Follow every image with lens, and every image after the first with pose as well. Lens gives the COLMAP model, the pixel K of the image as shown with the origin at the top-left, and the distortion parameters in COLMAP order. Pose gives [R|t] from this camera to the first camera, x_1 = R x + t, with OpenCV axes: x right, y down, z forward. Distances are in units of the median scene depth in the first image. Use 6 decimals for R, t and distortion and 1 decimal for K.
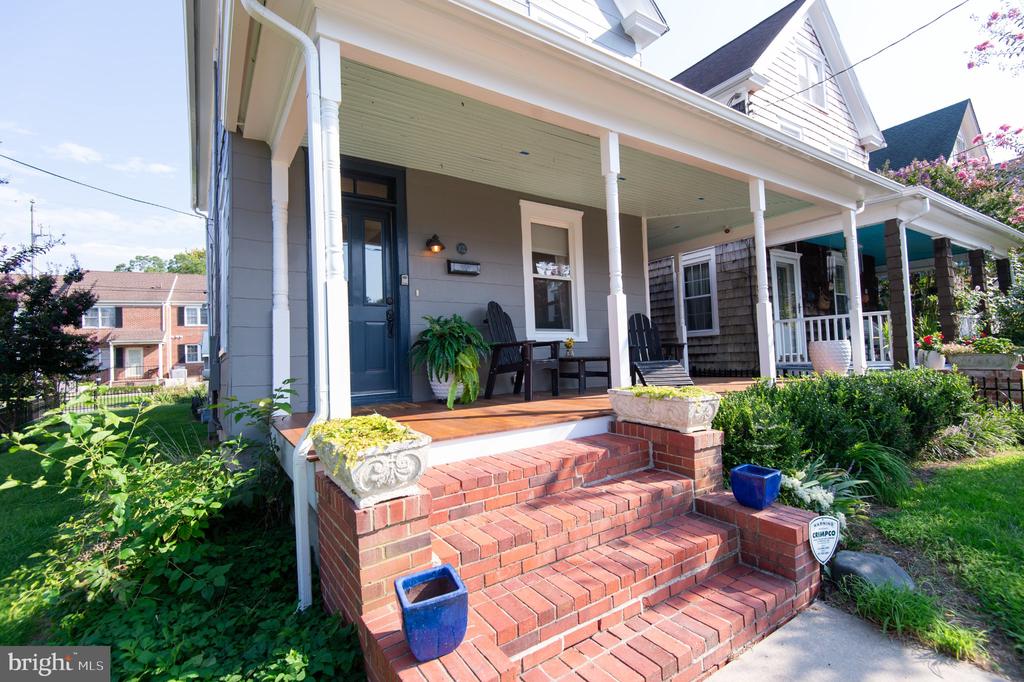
lens RADIAL K [[464.9, 0, 516.5], [0, 464.9, 340.8], [0, 0, 1]] dist [0.015061, -0.011491]
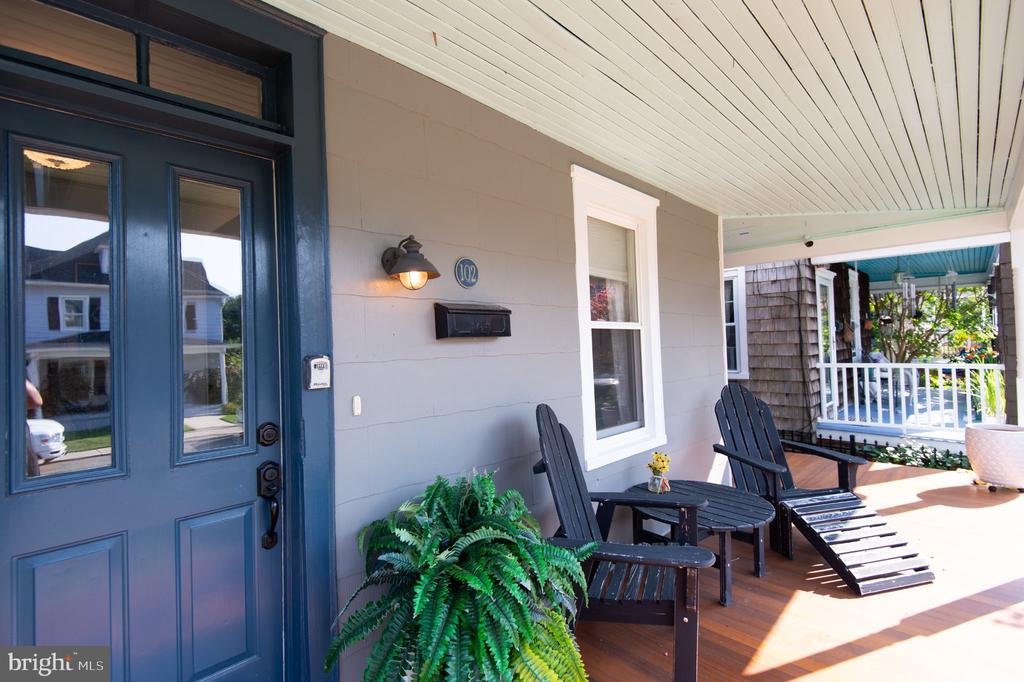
lens RADIAL K [[464.9, 0, 509.8], [0, 464.9, 335.5], [0, 0, 1]] dist [0.015061, -0.011491]
pose [[0.975821, 0.011569, 0.218265, -0.152263], [-0.016311, 0.999668, 0.019937, -0.138774], [-0.217962, -0.023014, 0.975686, 0.546958]]
